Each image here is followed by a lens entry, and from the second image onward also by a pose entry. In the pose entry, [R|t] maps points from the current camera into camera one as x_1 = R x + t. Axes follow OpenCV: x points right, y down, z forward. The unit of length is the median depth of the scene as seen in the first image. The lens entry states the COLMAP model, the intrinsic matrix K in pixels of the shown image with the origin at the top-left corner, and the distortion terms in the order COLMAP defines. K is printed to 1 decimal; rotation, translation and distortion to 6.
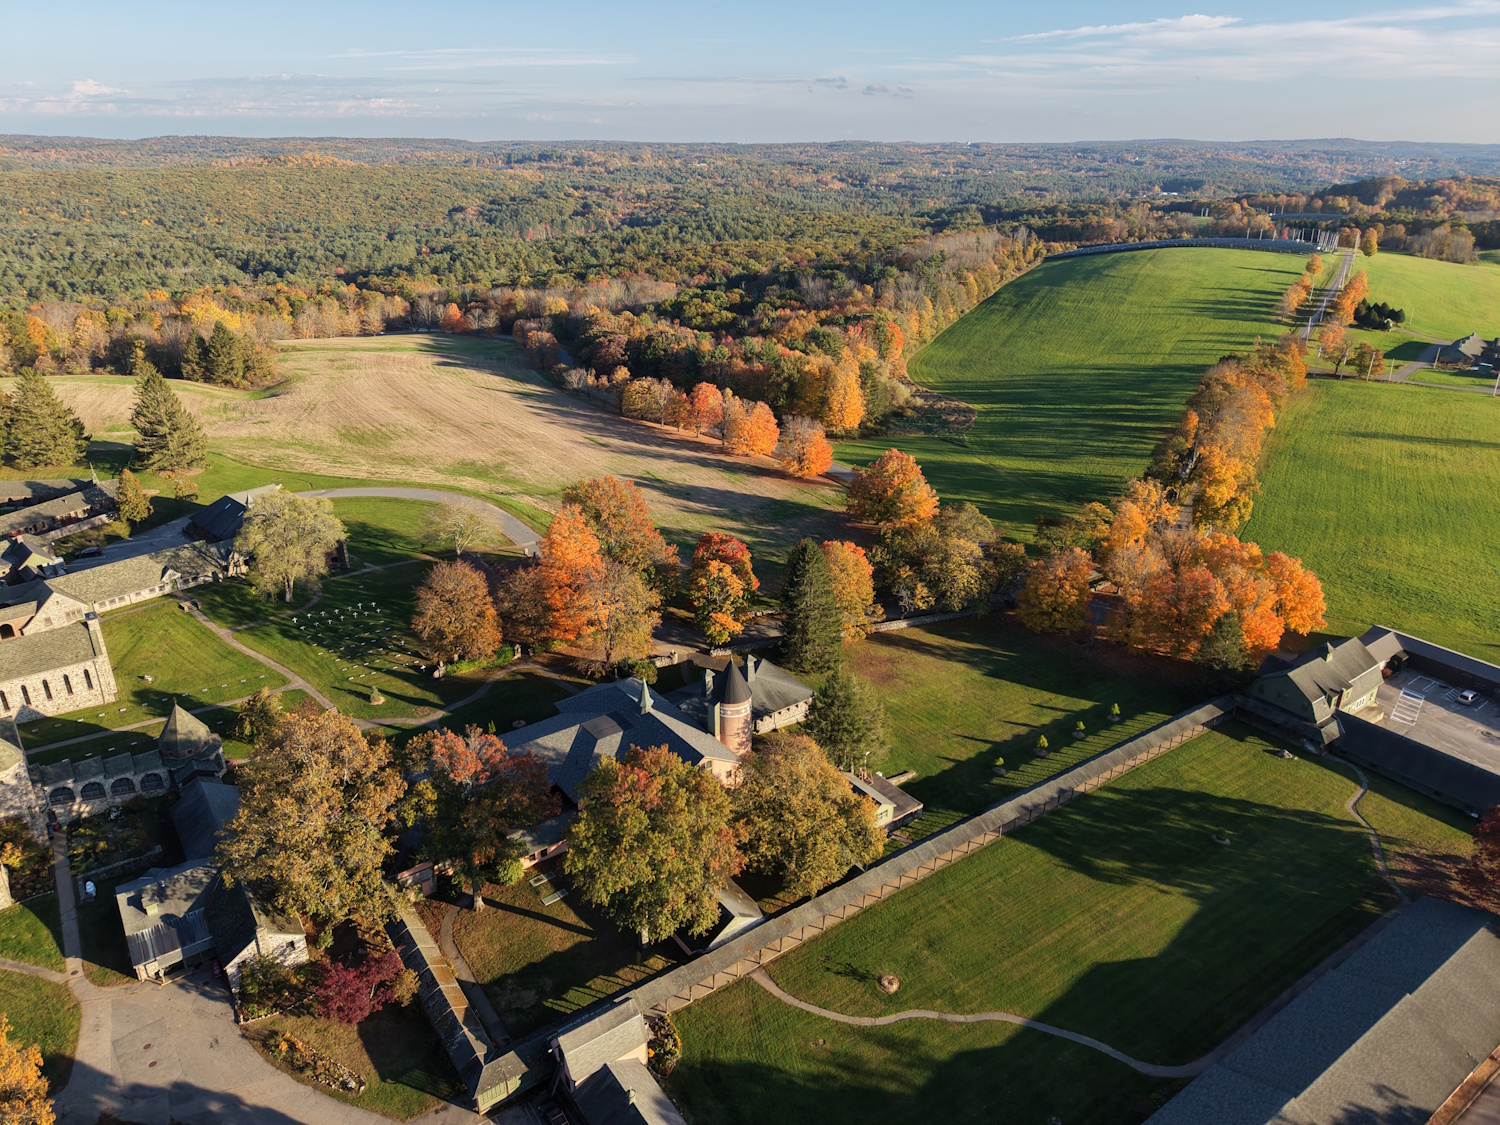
lens RADIAL K [[1000.8, 0, 746.9], [0, 1000.8, 558.4], [0, 0, 1]] dist [0.044644, -0.049093]
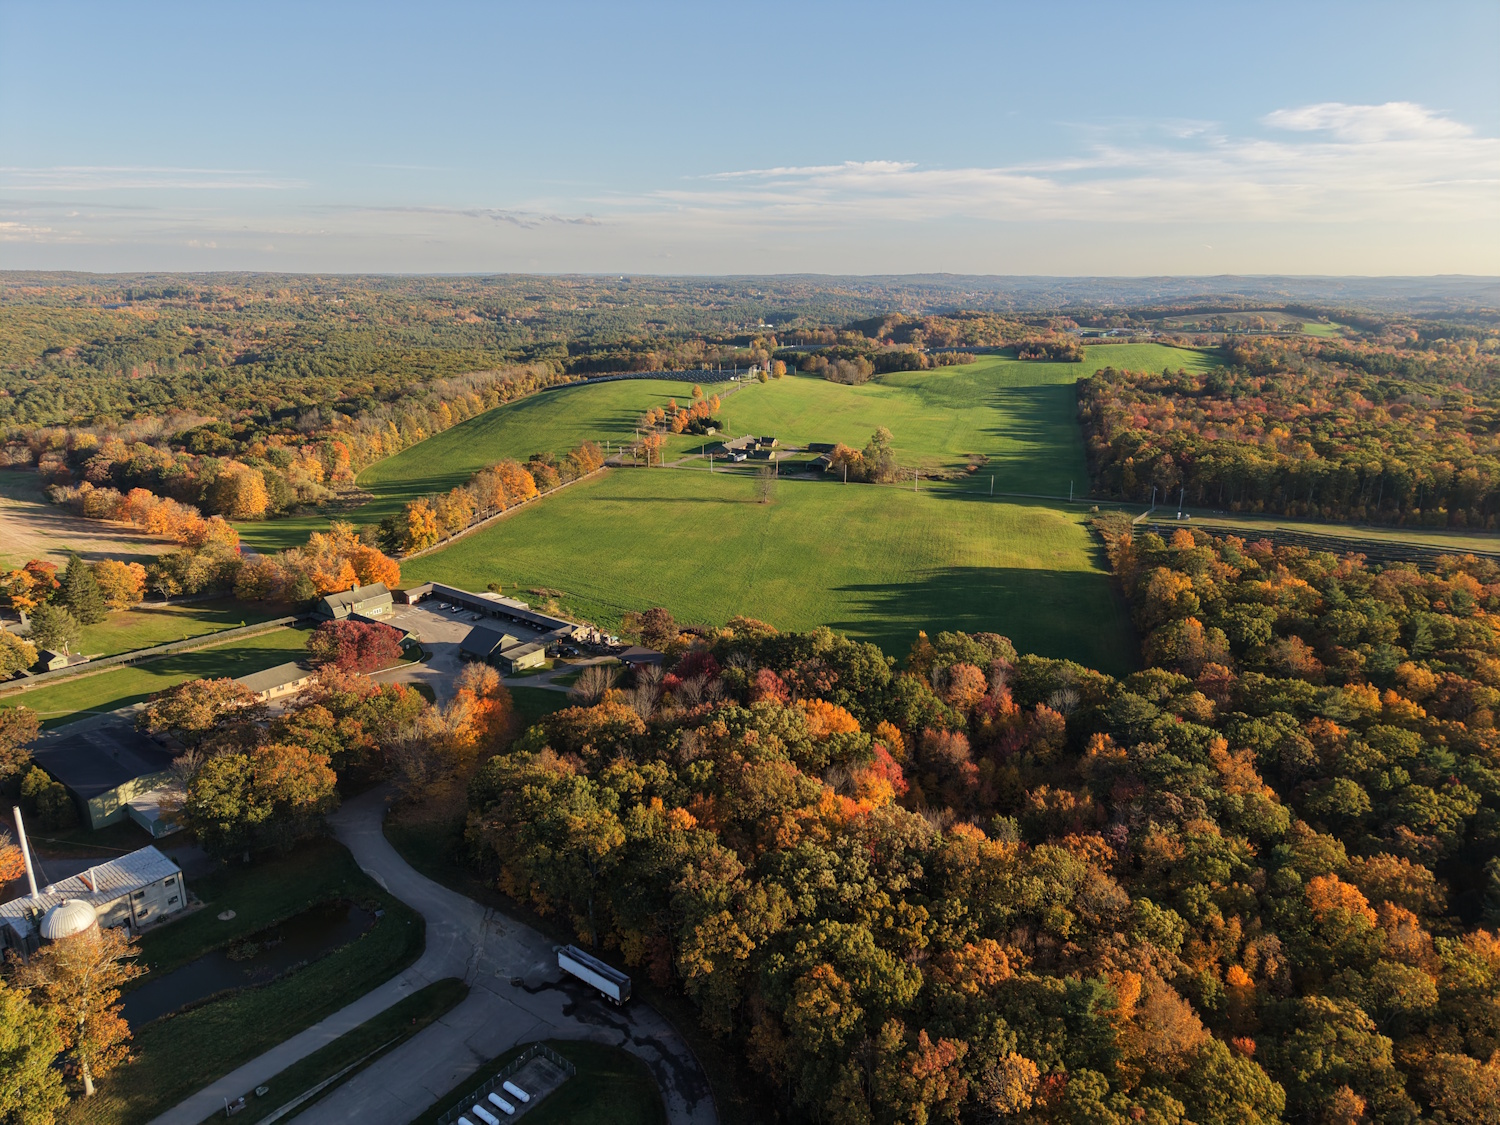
lens RADIAL K [[1000.8, 0, 746.9], [0, 1000.8, 558.4], [0, 0, 1]] dist [0.044644, -0.049093]
pose [[0.956584, -0.077097, 0.281077, 0.305242], [0.108657, 0.989190, -0.098467, 0.129600], [-0.270447, 0.124733, 0.954620, -0.488033]]
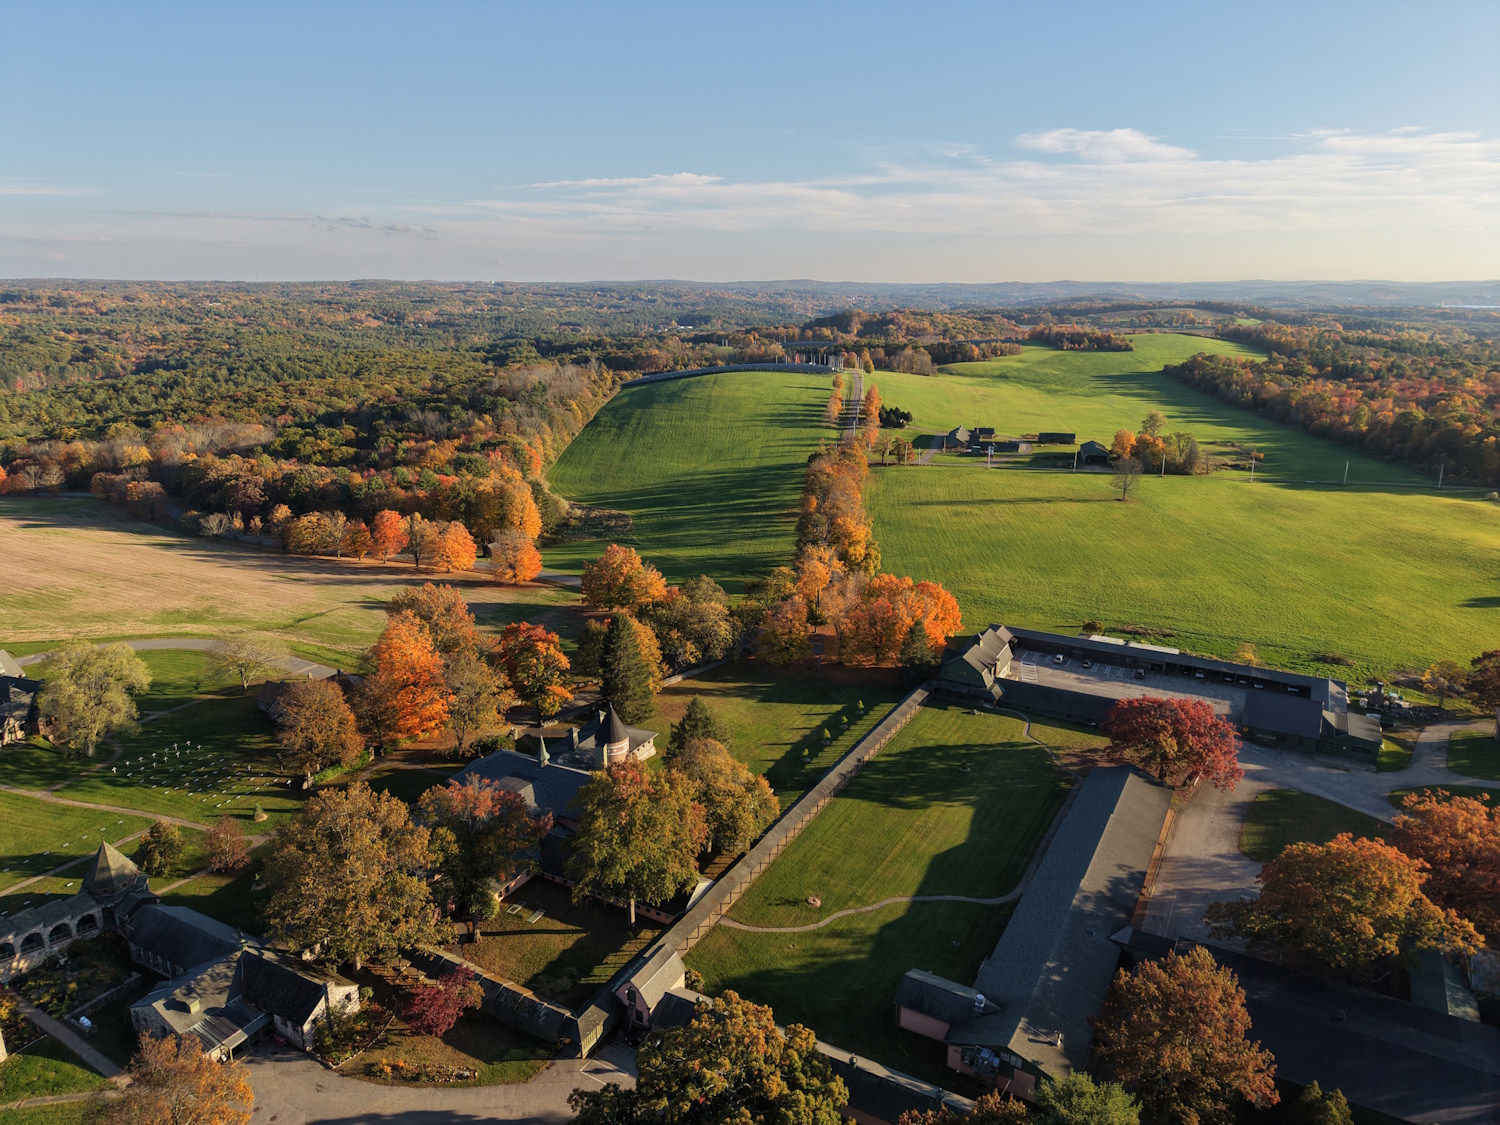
lens RADIAL K [[1000.8, 0, 746.9], [0, 1000.8, 558.4], [0, 0, 1]] dist [0.044644, -0.049093]
pose [[0.902145, -0.115028, 0.415817, -0.116718], [0.165124, 0.982475, -0.086467, 0.019051], [-0.398583, 0.146667, 0.905329, -0.065155]]
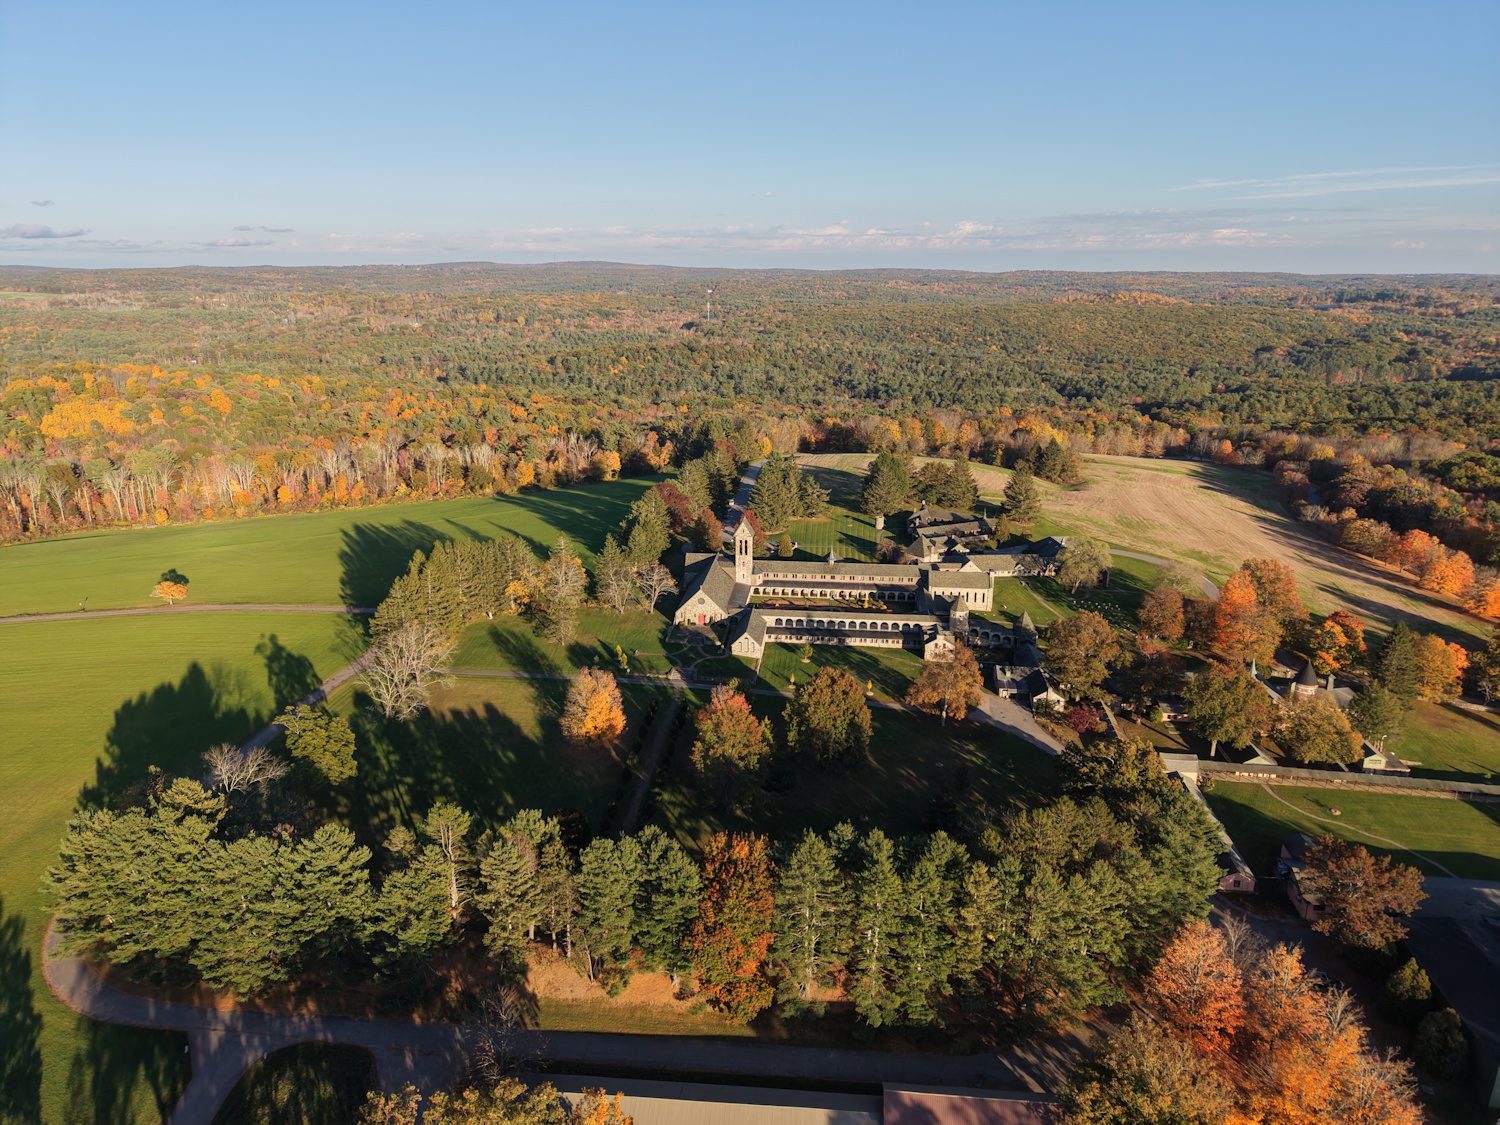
lens RADIAL K [[1000.8, 0, 746.9], [0, 1000.8, 558.4], [0, 0, 1]] dist [0.044644, -0.049093]
pose [[0.739243, 0.191488, -0.645641, 0.123520], [-0.263343, 0.964579, -0.015440, 0.072071], [0.619815, 0.181439, 0.763485, -0.345738]]
